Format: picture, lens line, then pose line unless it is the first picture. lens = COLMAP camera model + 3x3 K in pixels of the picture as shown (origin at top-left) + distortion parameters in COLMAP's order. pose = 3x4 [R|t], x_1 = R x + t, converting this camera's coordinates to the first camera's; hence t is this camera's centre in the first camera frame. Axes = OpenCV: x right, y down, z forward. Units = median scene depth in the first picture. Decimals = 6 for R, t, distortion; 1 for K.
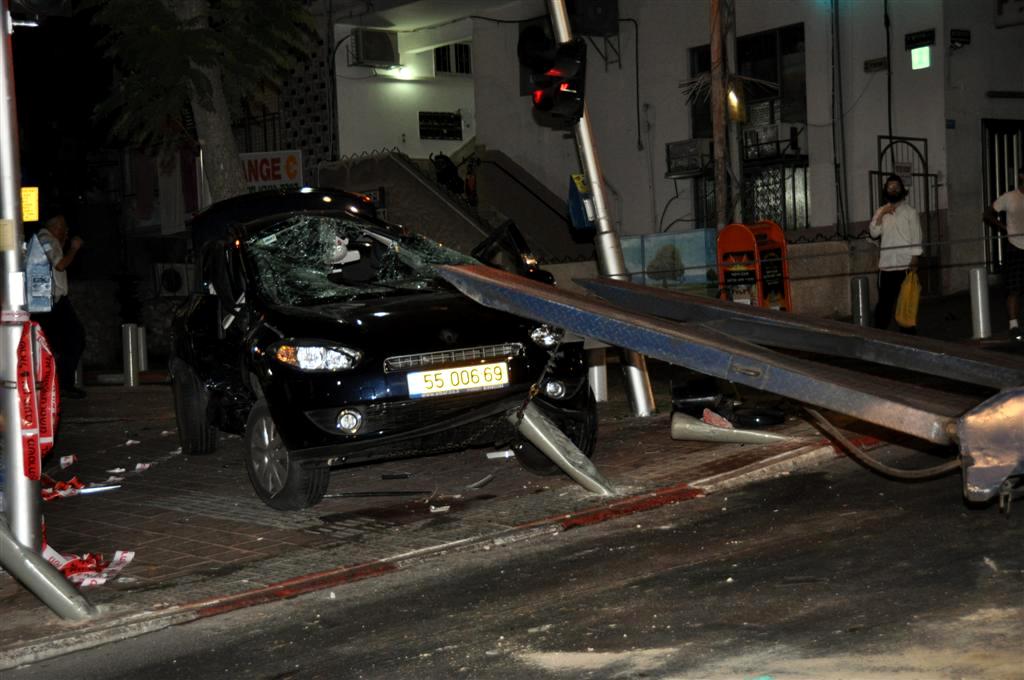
lens RADIAL K [[1910.6, 0, 512.0], [0, 1910.6, 340.0], [0, 0, 1]] dist [0.324293, 0.587190]
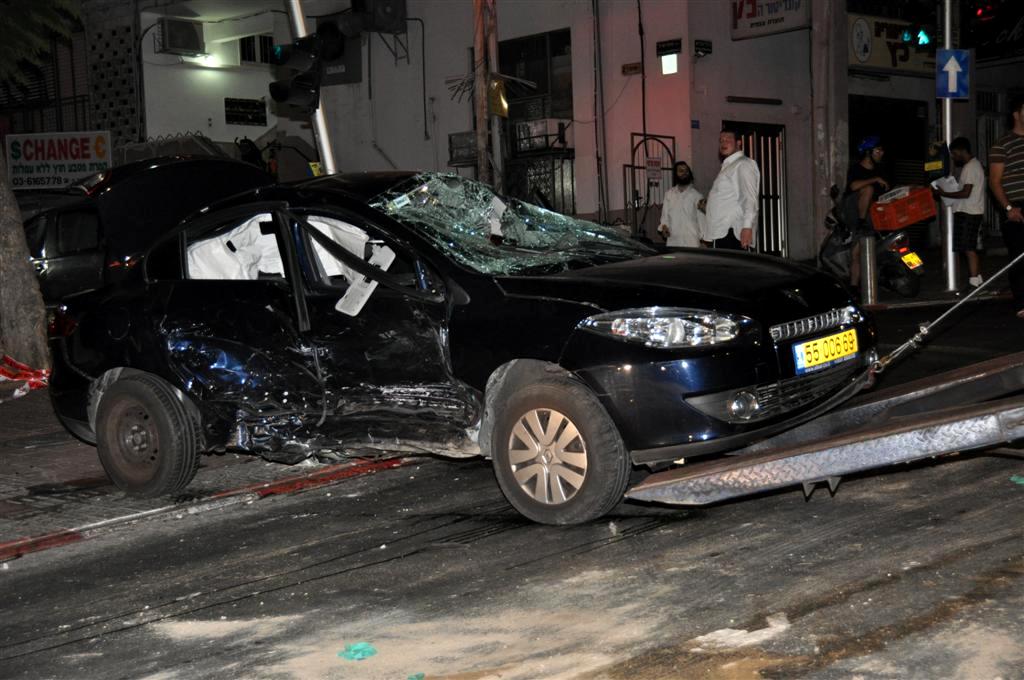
lens RADIAL K [[1742.1, 0, 512.0], [0, 1742.1, 340.0], [0, 0, 1]] dist [0.268717, 0.290859]
pose [[0.995813, 0.008582, 0.091006, 0.059143], [-0.010081, 0.999821, 0.016029, -0.004296], [-0.090852, -0.016879, 0.995721, 0.016181]]
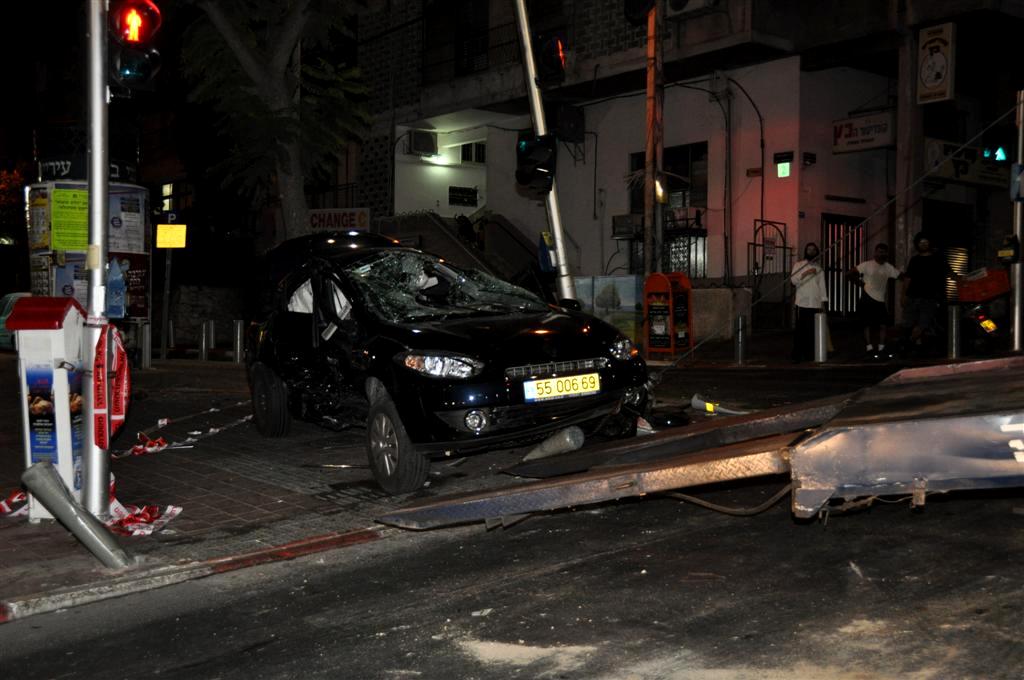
lens RADIAL K [[1206.5, 0, 512.0], [0, 1206.5, 340.0], [0, 0, 1]] dist [-0.014018, 0.335228]
pose [[0.998628, 0.052326, 0.001870, 0.013251], [-0.052332, 0.998626, 0.002913, -0.011740], [-0.001715, -0.003007, 0.999994, 0.151903]]
